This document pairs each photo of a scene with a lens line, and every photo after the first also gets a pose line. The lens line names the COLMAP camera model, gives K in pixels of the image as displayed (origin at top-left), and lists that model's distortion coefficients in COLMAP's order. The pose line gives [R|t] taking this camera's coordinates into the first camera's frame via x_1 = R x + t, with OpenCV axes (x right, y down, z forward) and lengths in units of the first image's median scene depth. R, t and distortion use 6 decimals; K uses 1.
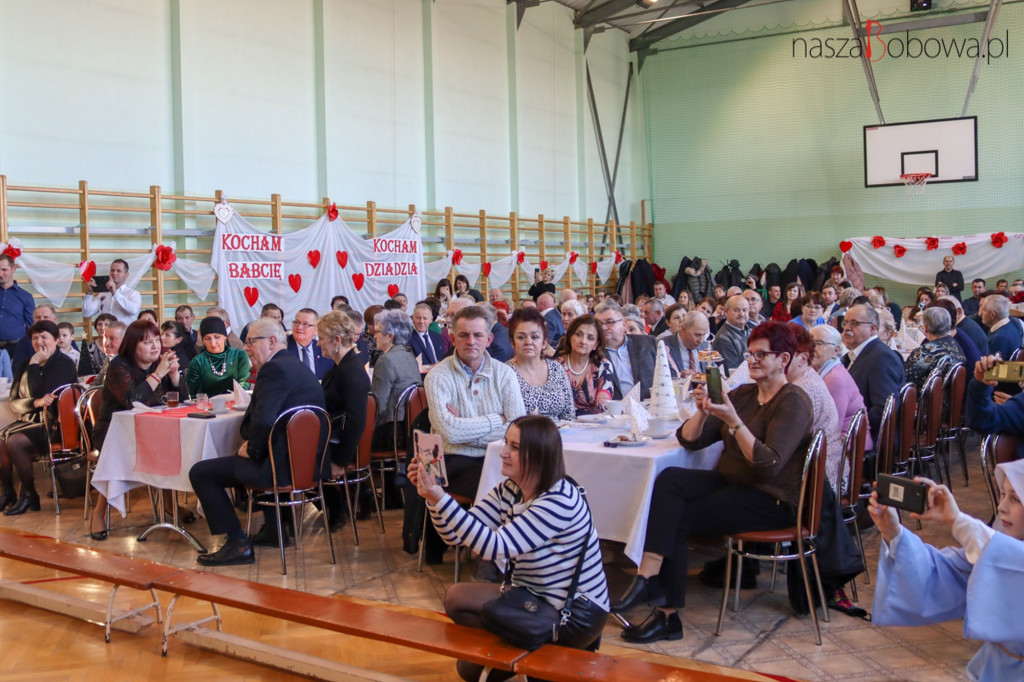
lens RADIAL K [[1096.3, 0, 471.6], [0, 1096.3, 318.1], [0, 0, 1]] dist [-0.102056, 0.020082]
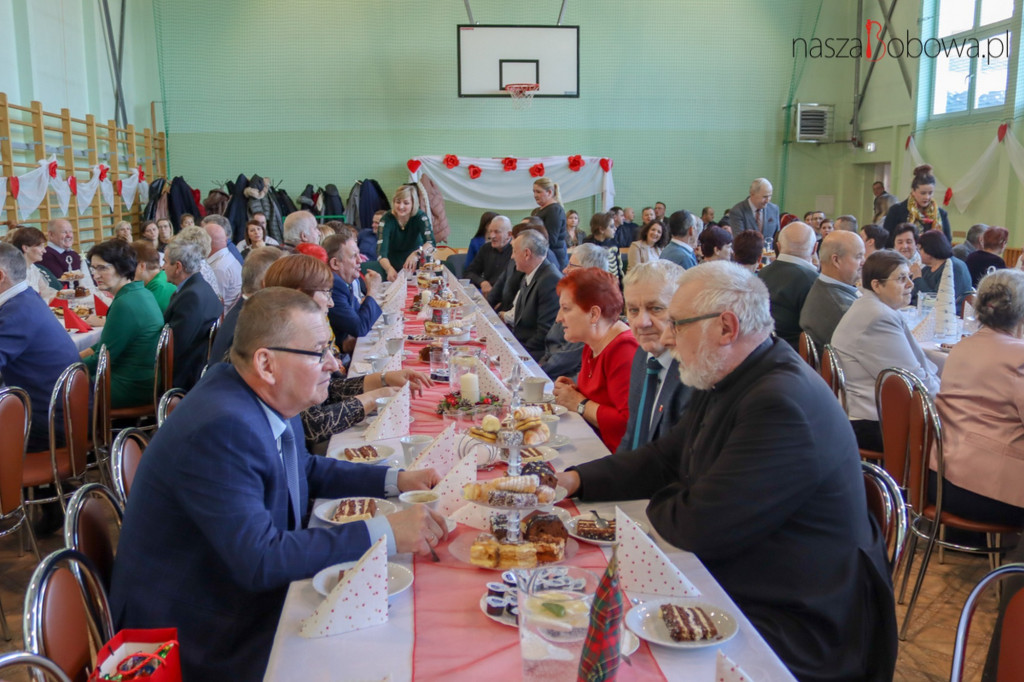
lens RADIAL K [[950.0, 0, 496.7], [0, 950.0, 391.8], [0, 0, 1]] dist [-0.161220, 0.121514]
pose [[0.762009, -0.115786, 0.637131, -0.128754], [0.012783, 0.986383, 0.163968, -0.011322], [-0.647440, -0.116801, 0.753113, 0.423945]]
